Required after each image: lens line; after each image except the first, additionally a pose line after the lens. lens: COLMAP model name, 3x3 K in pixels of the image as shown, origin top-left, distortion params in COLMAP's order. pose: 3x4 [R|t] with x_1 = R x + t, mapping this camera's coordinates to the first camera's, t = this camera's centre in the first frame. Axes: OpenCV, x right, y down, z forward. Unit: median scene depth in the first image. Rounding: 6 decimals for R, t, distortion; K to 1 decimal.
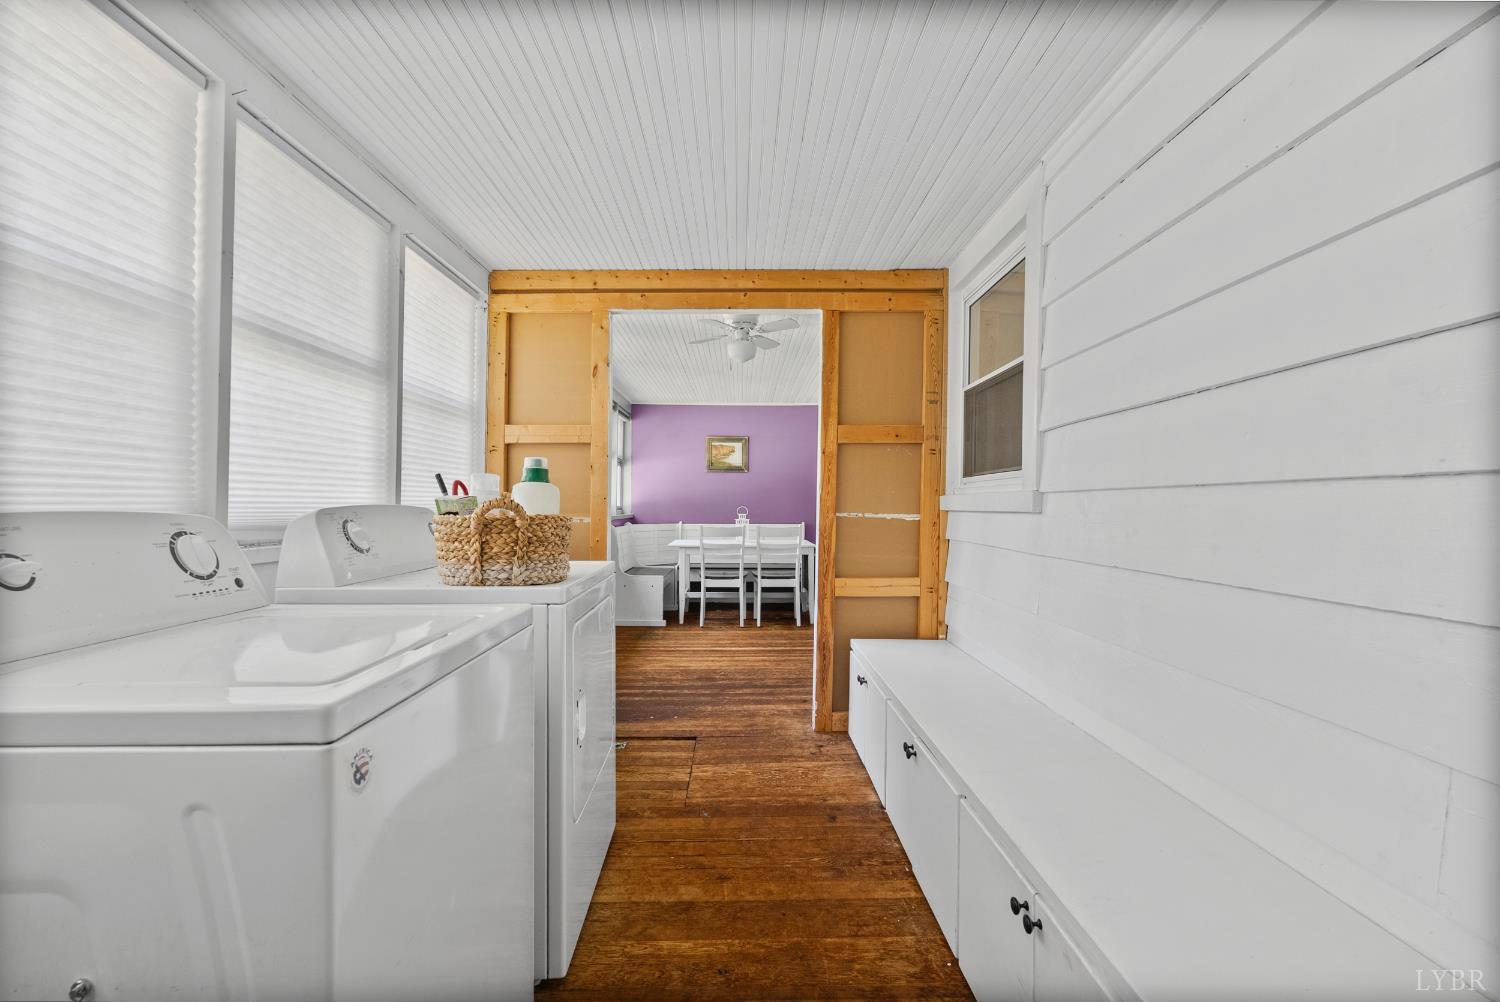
lens RADIAL K [[669.2, 0, 748.3], [0, 669.2, 504.5], [0, 0, 1]] dist [-0.008295, 0.000358]
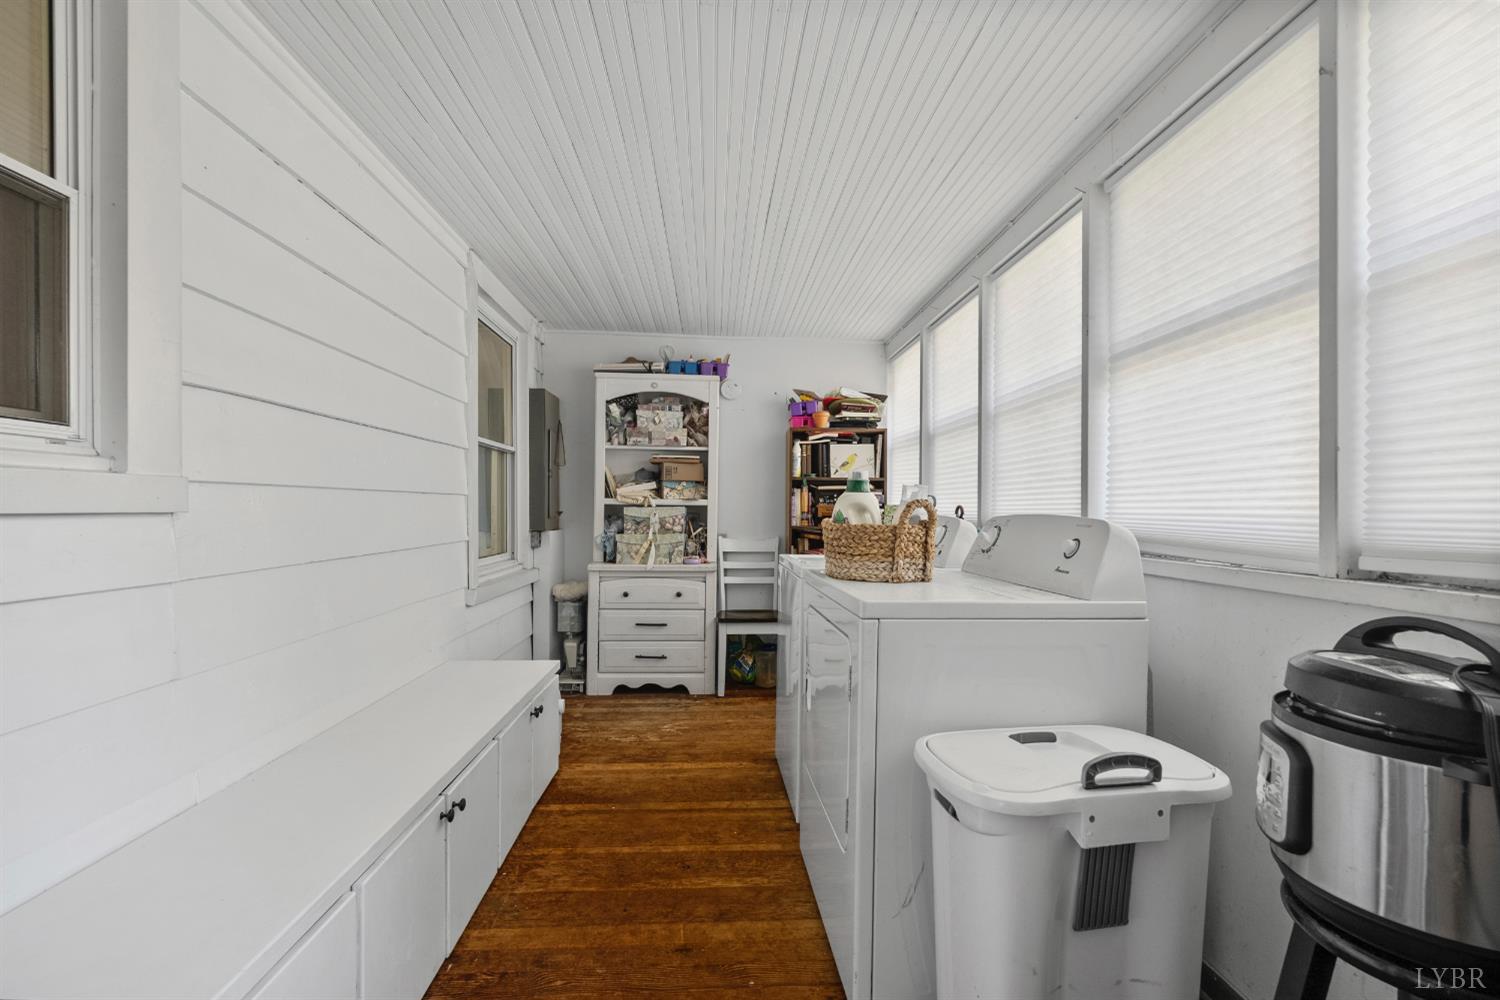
lens RADIAL K [[669.2, 0, 760.0], [0, 669.2, 515.1], [0, 0, 1]] dist [-0.008295, 0.000358]
pose [[-0.998168, -0.016358, -0.058258, -0.079205], [-0.017075, 0.999784, 0.011818, -0.002806], [0.058053, 0.012792, -0.998232, 1.937091]]
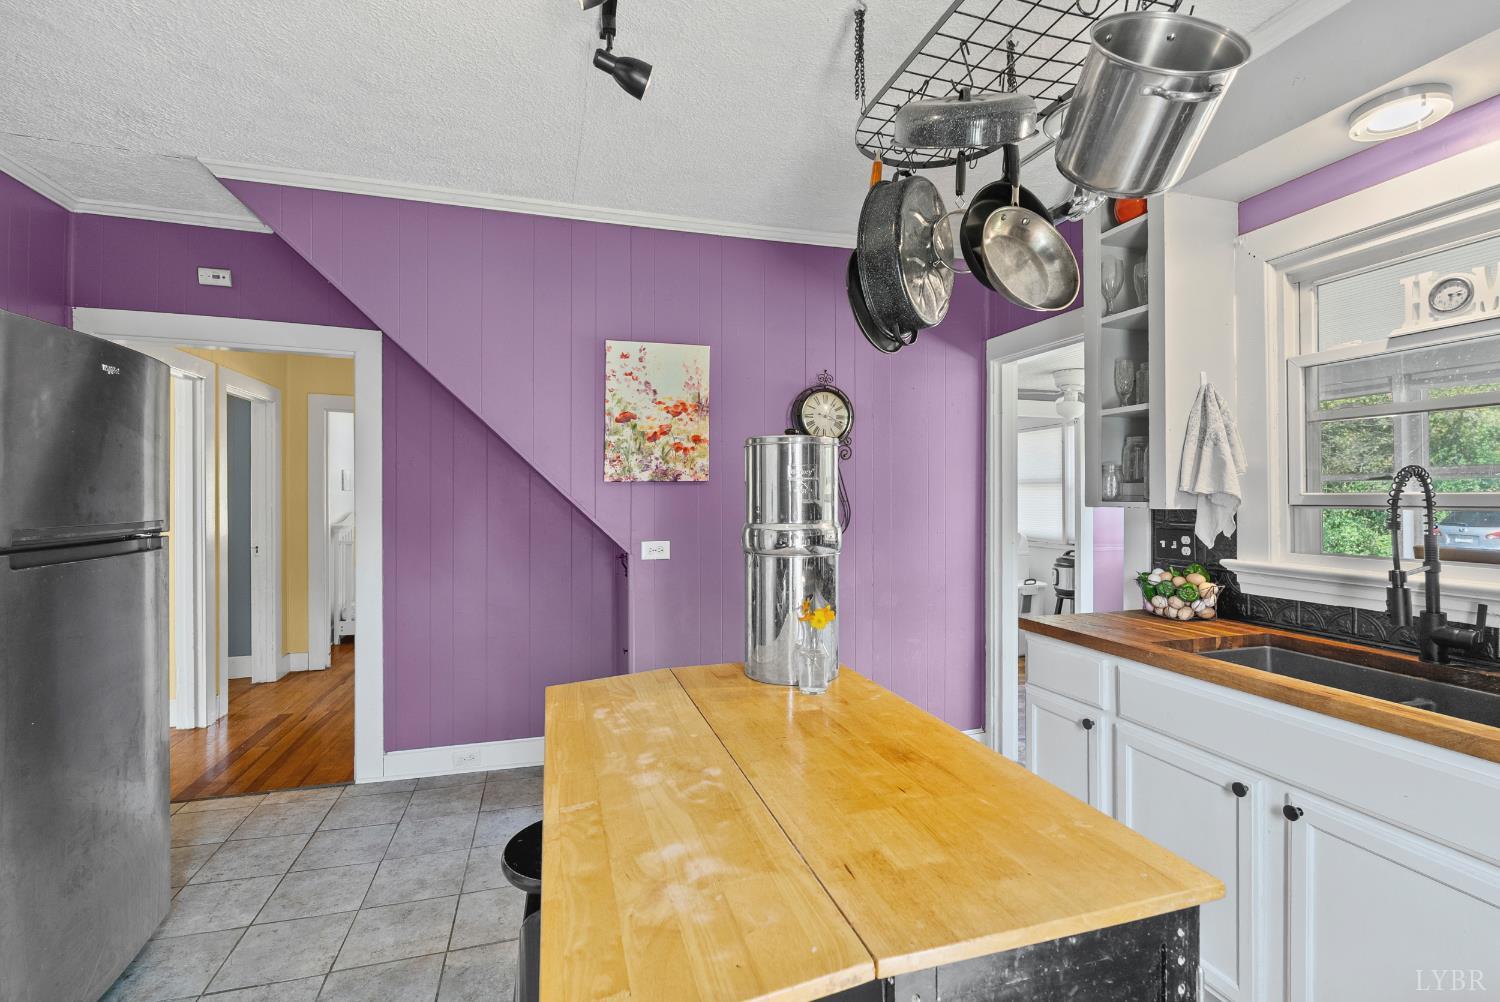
lens RADIAL K [[669.2, 0, 749.5], [0, 669.2, 493.5], [0, 0, 1]] dist [-0.008295, 0.000358]
pose [[-0.960629, -0.006473, -0.277758, 1.952333], [-0.005050, 0.999970, -0.005837, -0.188809], [0.277788, -0.004205, -0.960633, 4.315377]]
